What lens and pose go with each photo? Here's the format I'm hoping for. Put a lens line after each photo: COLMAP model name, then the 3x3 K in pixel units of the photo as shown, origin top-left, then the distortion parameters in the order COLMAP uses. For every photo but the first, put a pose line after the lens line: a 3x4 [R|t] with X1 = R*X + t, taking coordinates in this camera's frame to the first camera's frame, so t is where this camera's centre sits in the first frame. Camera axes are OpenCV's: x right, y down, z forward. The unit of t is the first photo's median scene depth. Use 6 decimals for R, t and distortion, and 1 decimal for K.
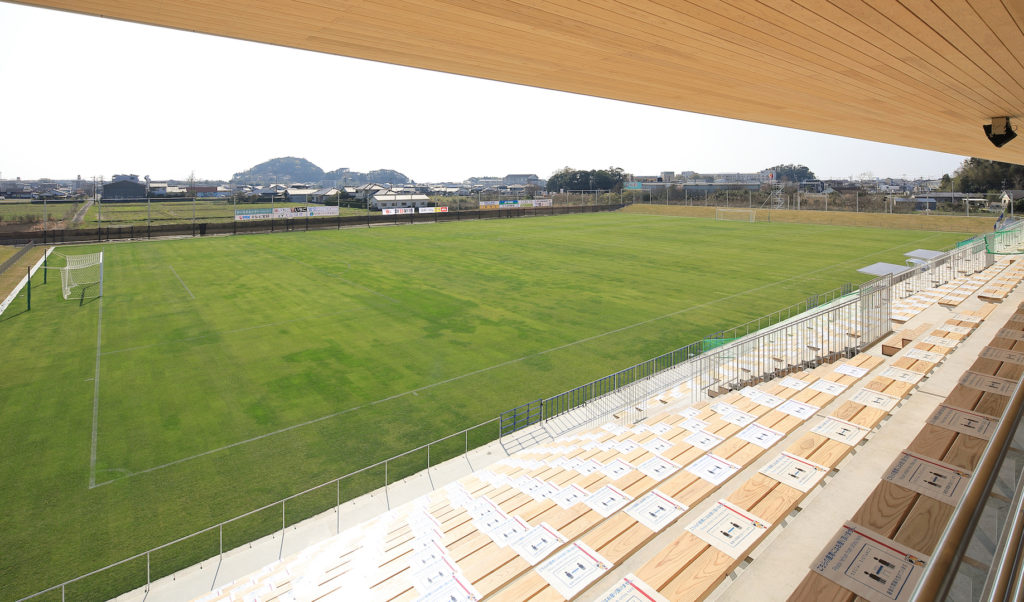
lens RADIAL K [[492.5, 0, 517.8], [0, 492.5, 188.2], [0, 0, 1]] dist [0.003311, -0.002807]
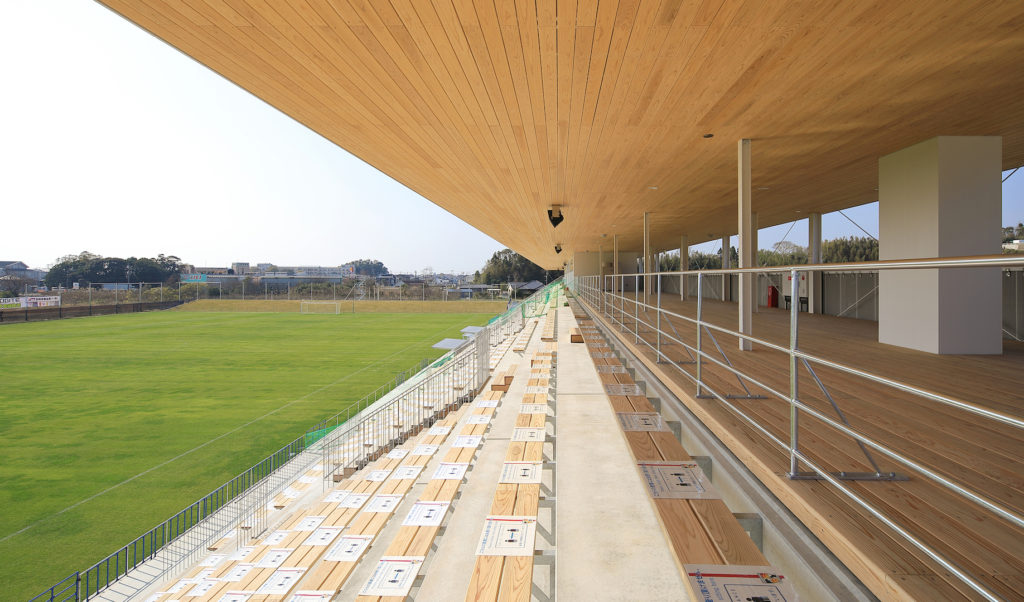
lens RADIAL K [[492.5, 0, 512.3], [0, 492.5, 299.7], [0, 0, 1]] dist [0.003311, -0.002807]
pose [[0.644290, -0.005881, 0.764758, -0.067279], [0.013436, 0.999903, -0.003630, 0.050604], [-0.764663, 0.012614, 0.644307, 0.080355]]
